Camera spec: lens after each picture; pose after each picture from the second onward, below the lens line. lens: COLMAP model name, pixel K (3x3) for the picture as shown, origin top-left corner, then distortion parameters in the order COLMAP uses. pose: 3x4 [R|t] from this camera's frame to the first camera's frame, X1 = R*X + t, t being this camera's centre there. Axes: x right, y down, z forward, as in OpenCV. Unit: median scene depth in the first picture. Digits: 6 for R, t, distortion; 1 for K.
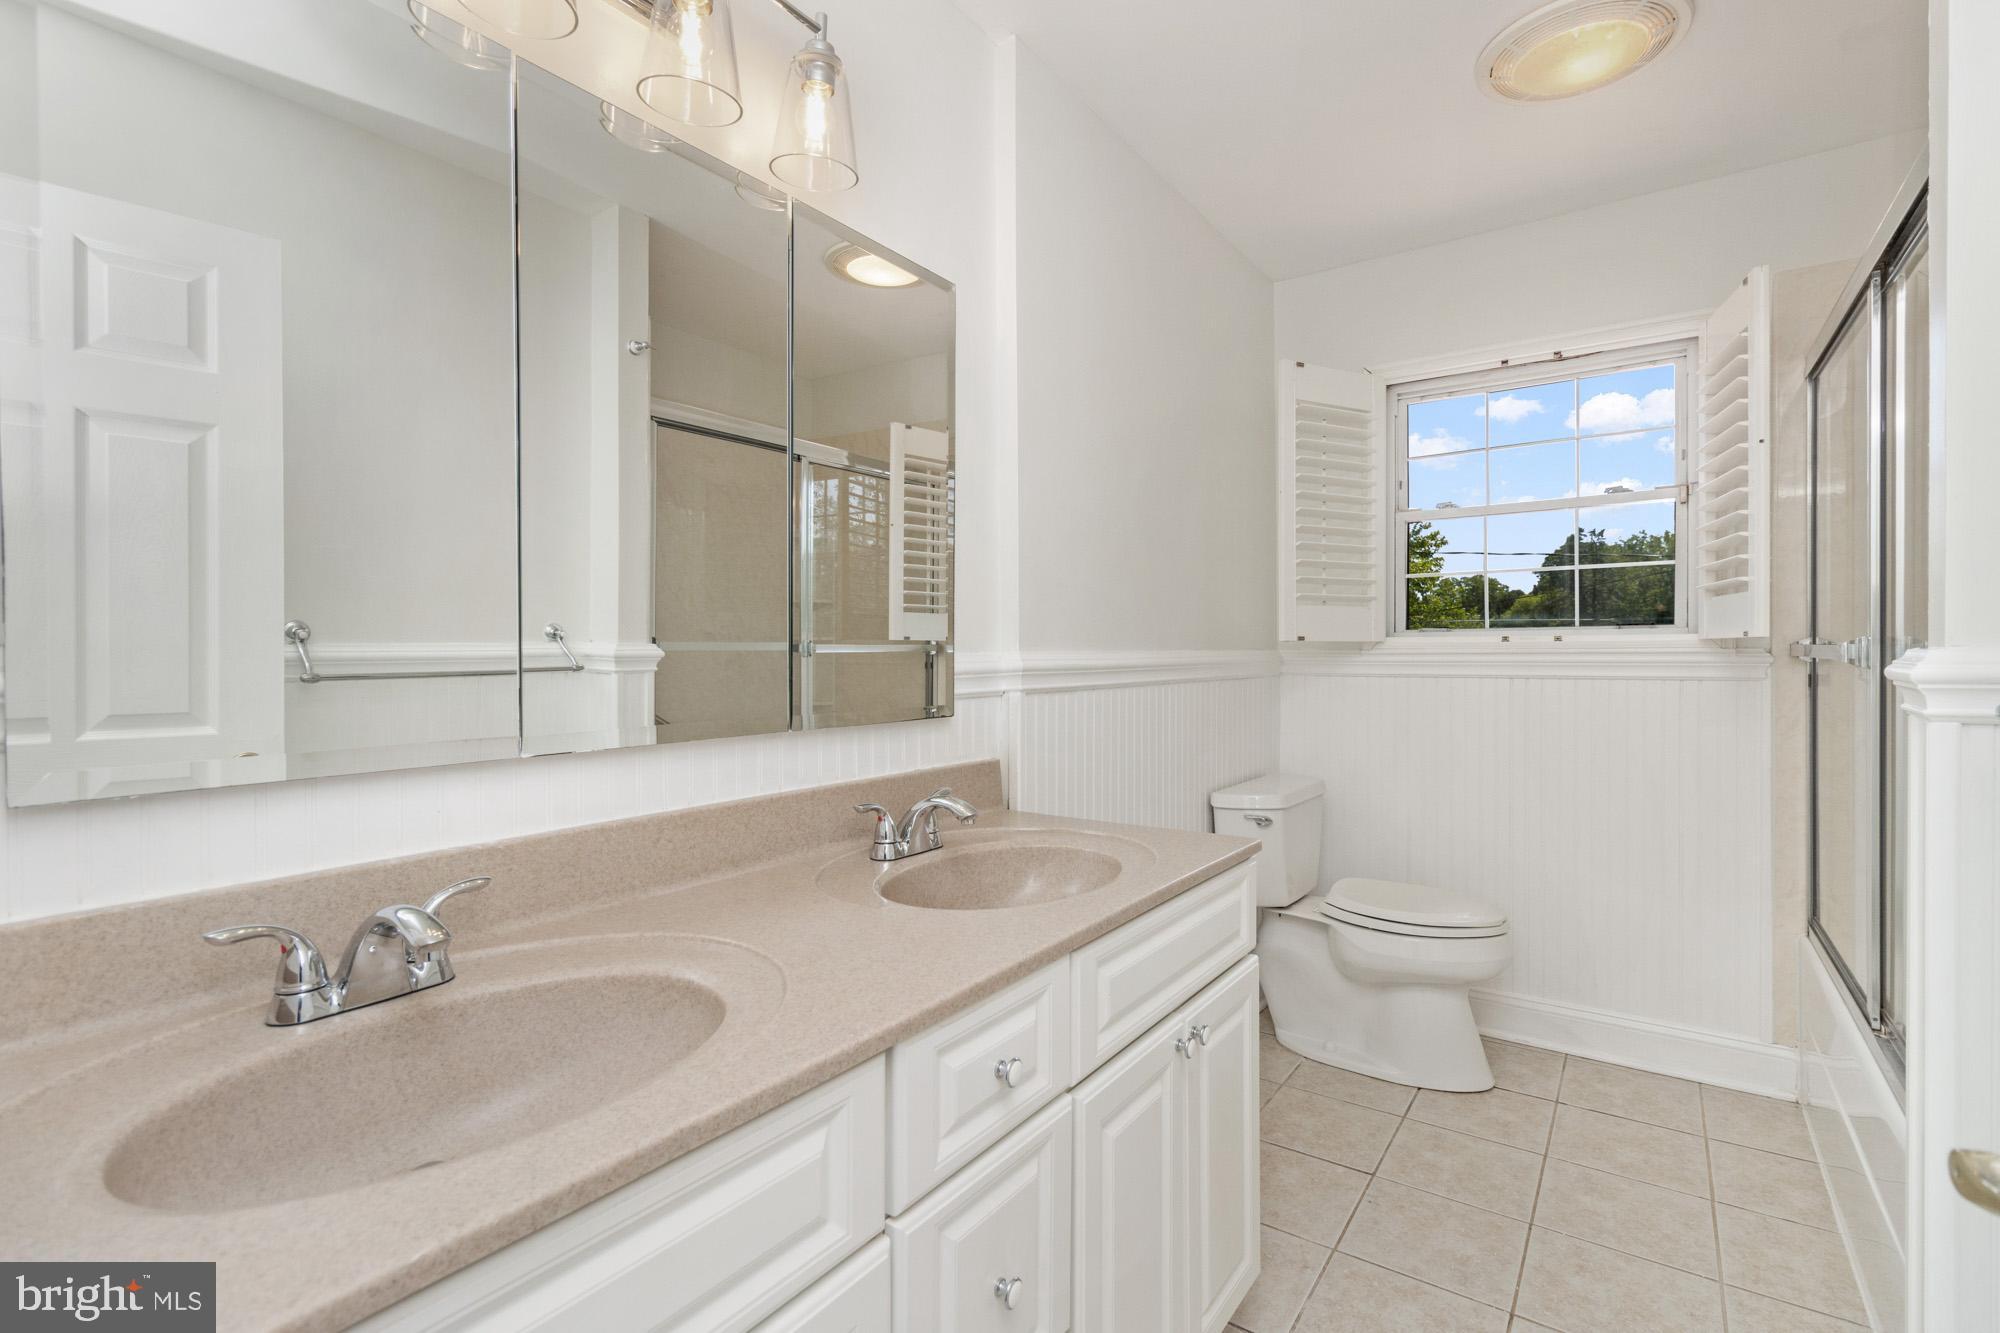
lens RADIAL K [[928.1, 0, 1000.6], [0, 928.1, 659.5], [0, 0, 1]] dist [0.002321, 0.000075]
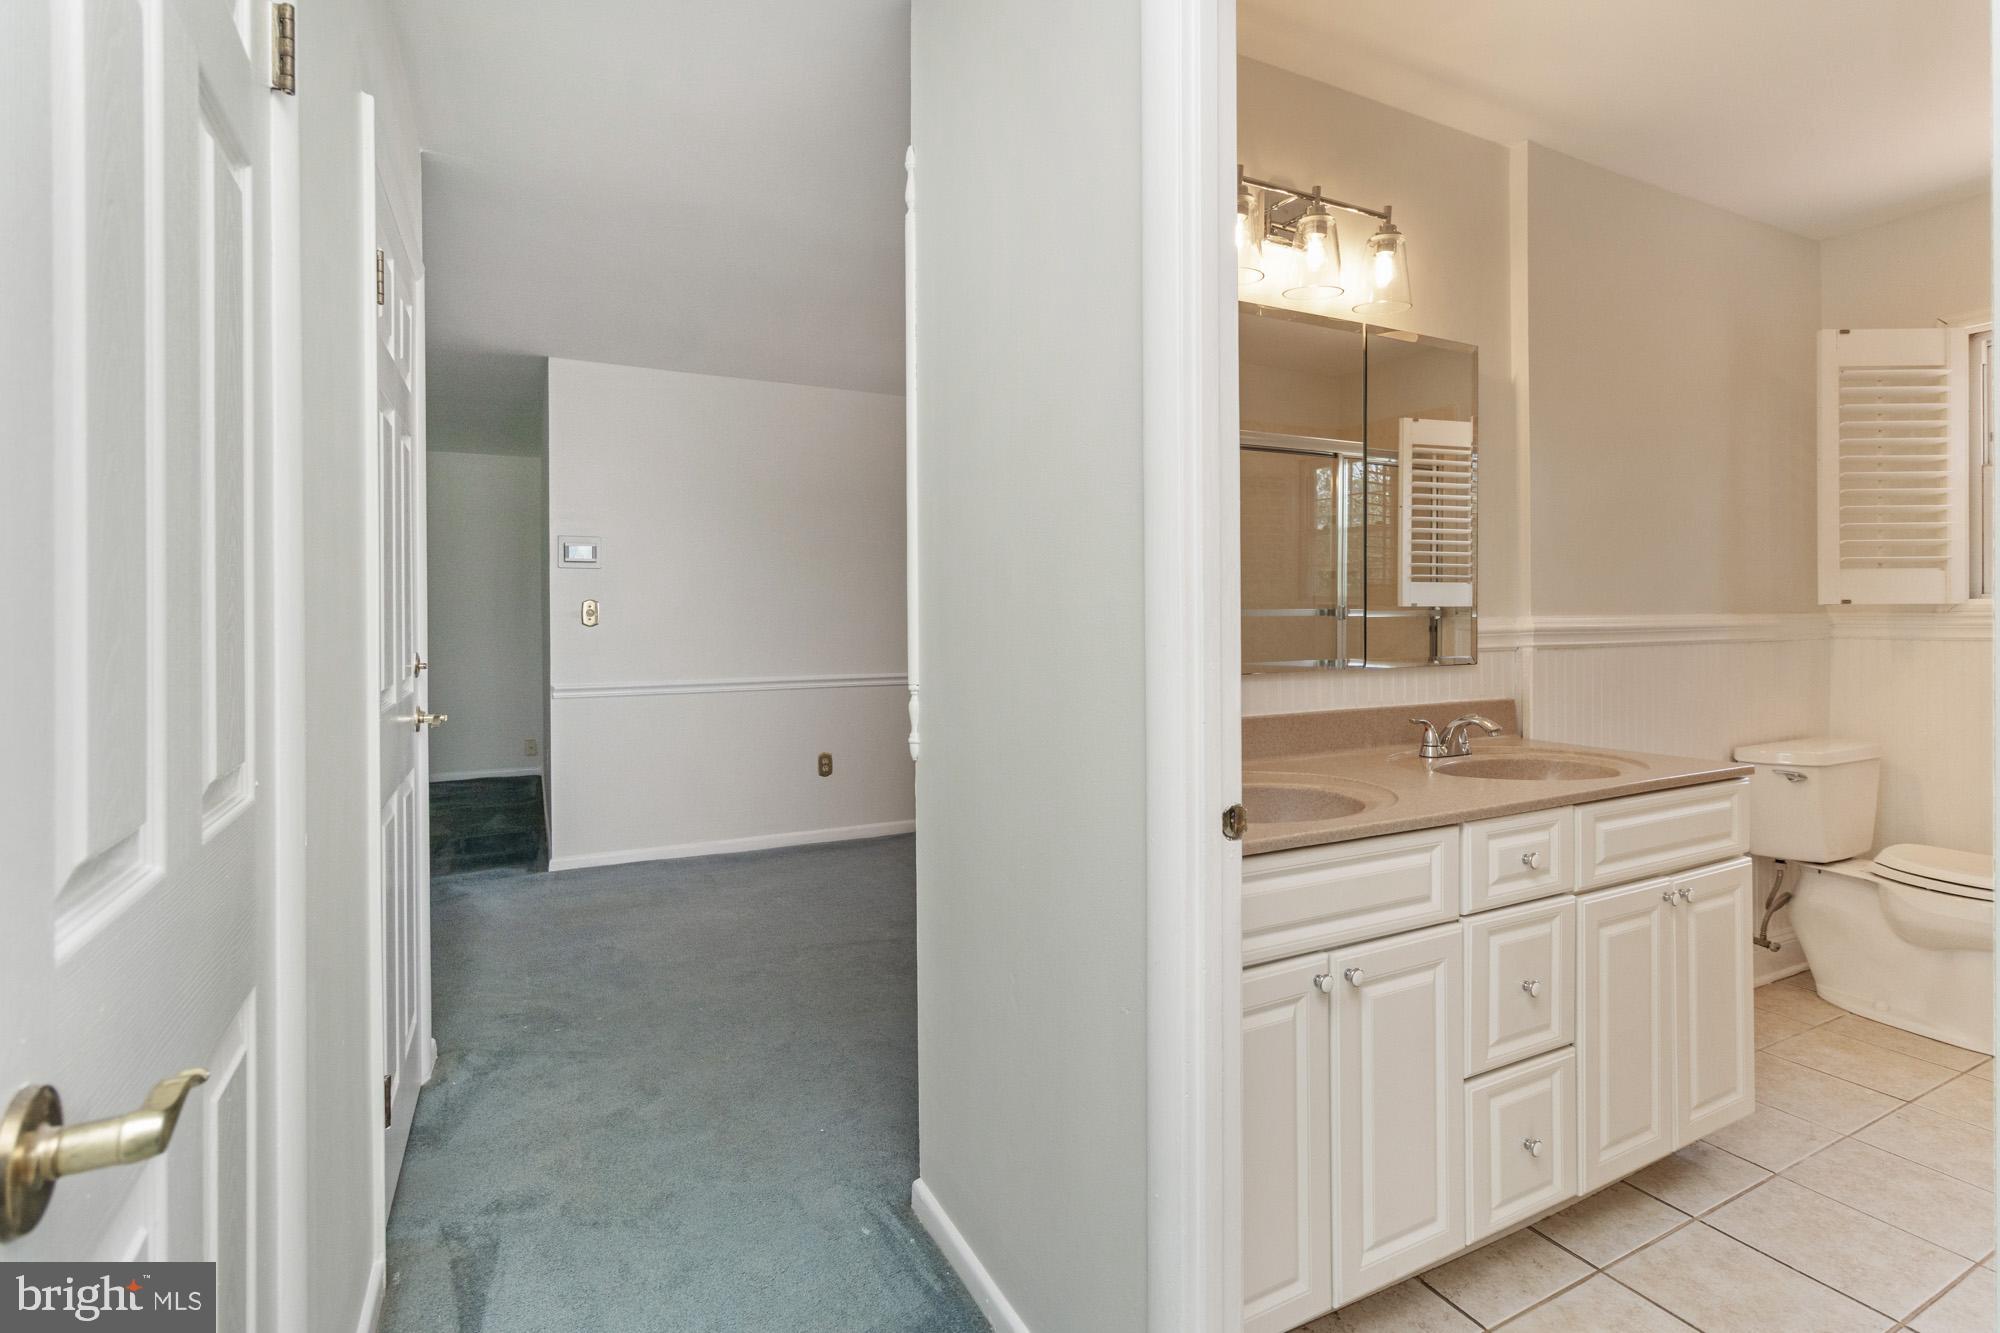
lens RADIAL K [[928.1, 0, 1012.3], [0, 928.1, 623.1], [0, 0, 1]] dist [0.002321, 0.000075]
pose [[0.887434, -0.001092, -0.460934, -0.020674], [0.000584, 0.999999, -0.001245, 0.001621], [0.460935, 0.000835, 0.887434, -0.393755]]
